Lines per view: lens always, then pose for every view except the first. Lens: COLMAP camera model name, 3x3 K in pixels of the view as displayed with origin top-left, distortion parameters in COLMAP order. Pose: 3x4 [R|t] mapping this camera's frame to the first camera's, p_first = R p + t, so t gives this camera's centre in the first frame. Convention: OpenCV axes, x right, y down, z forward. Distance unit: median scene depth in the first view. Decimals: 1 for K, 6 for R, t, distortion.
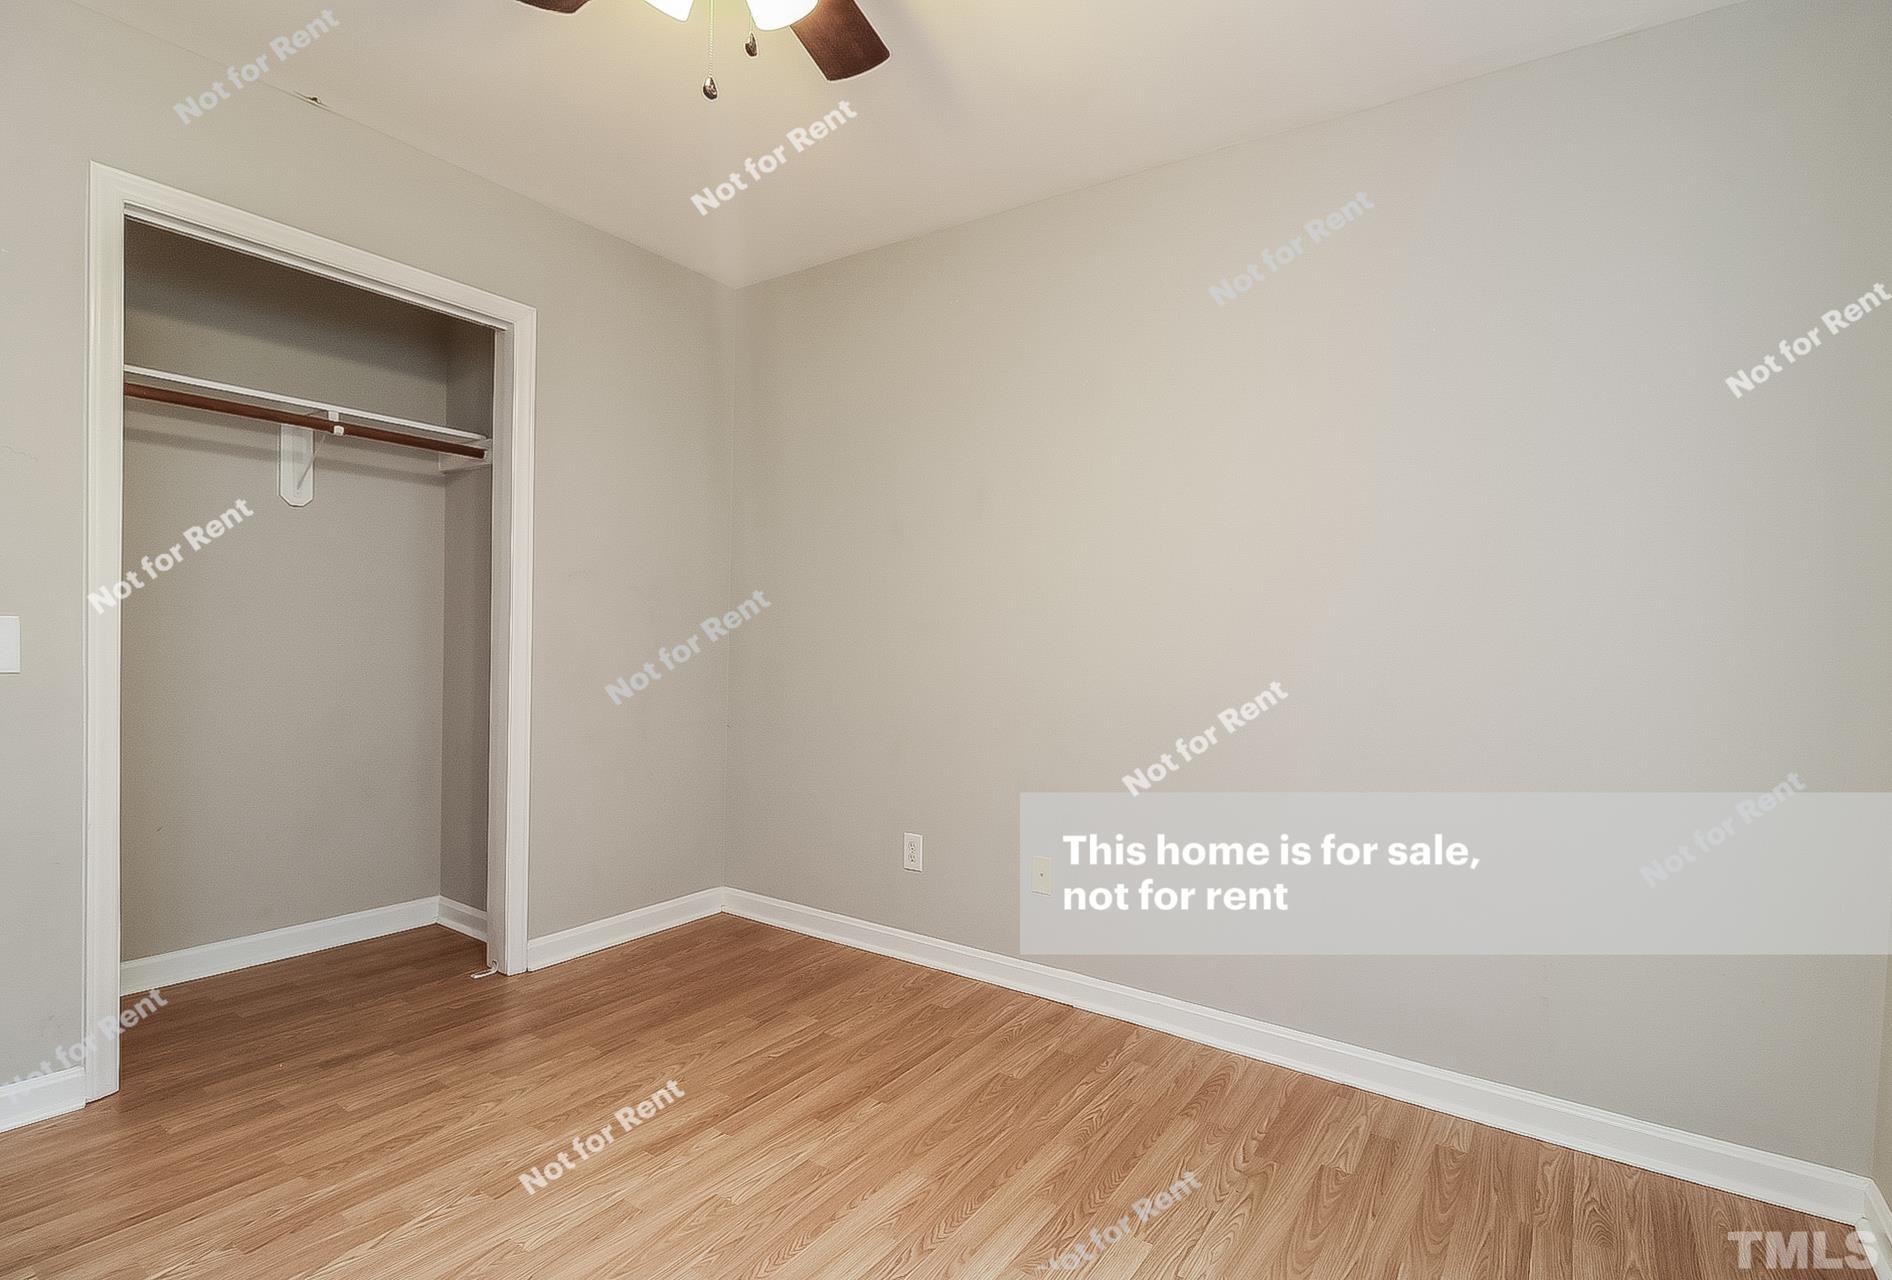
lens RADIAL K [[888.1, 0, 951.3], [0, 888.1, 649.1], [0, 0, 1]] dist [0.012803, -0.000021]
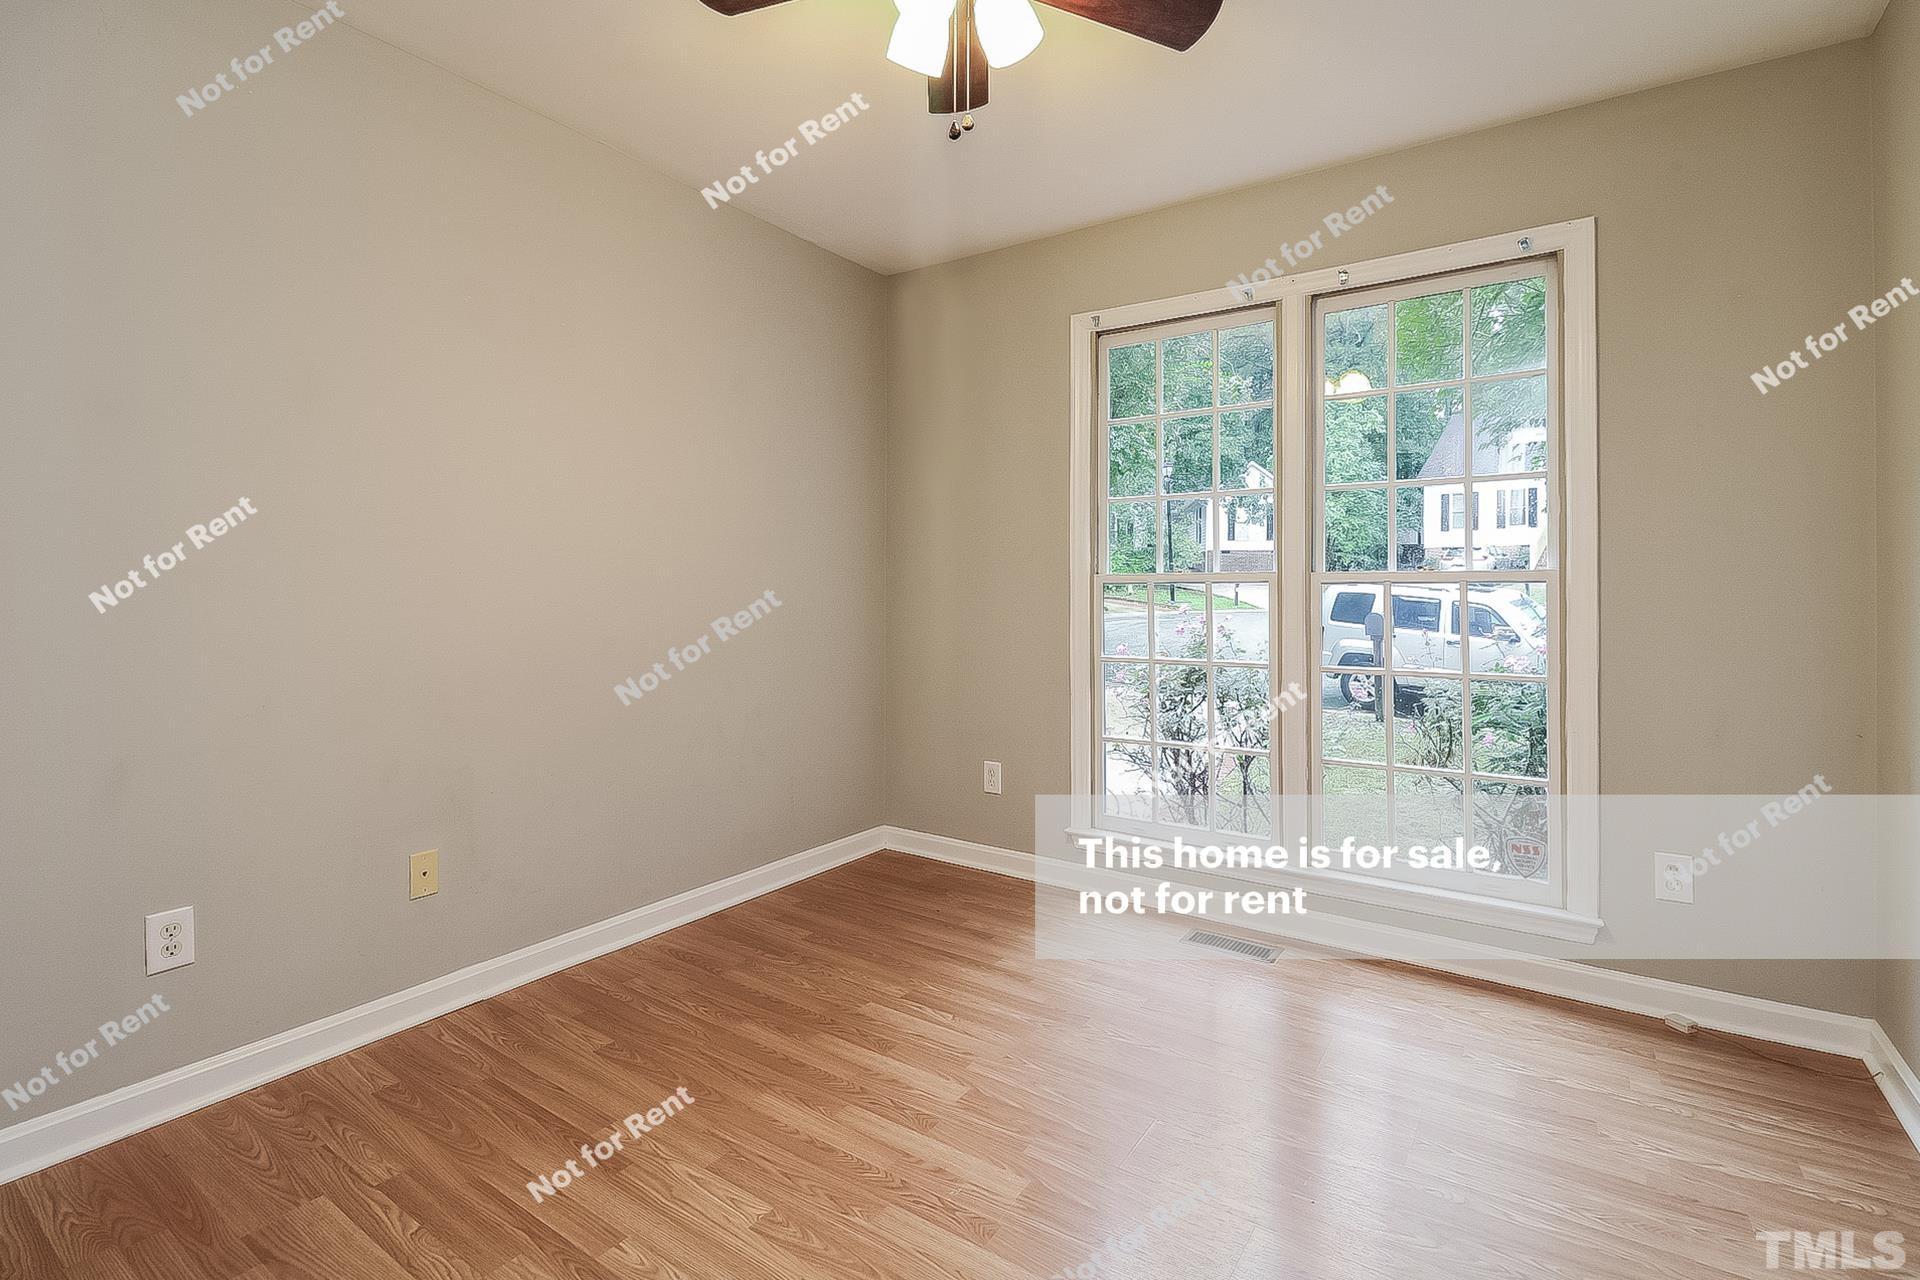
lens RADIAL K [[871.9, 0, 976.9], [0, 871.9, 581.8], [0, 0, 1]] dist [0.001996, -0.002379]
pose [[-0.015088, -0.011239, 0.999823, -0.904696], [0.009758, 0.999888, 0.011387, -0.025621], [-0.999839, 0.009928, -0.014976, 0.635092]]
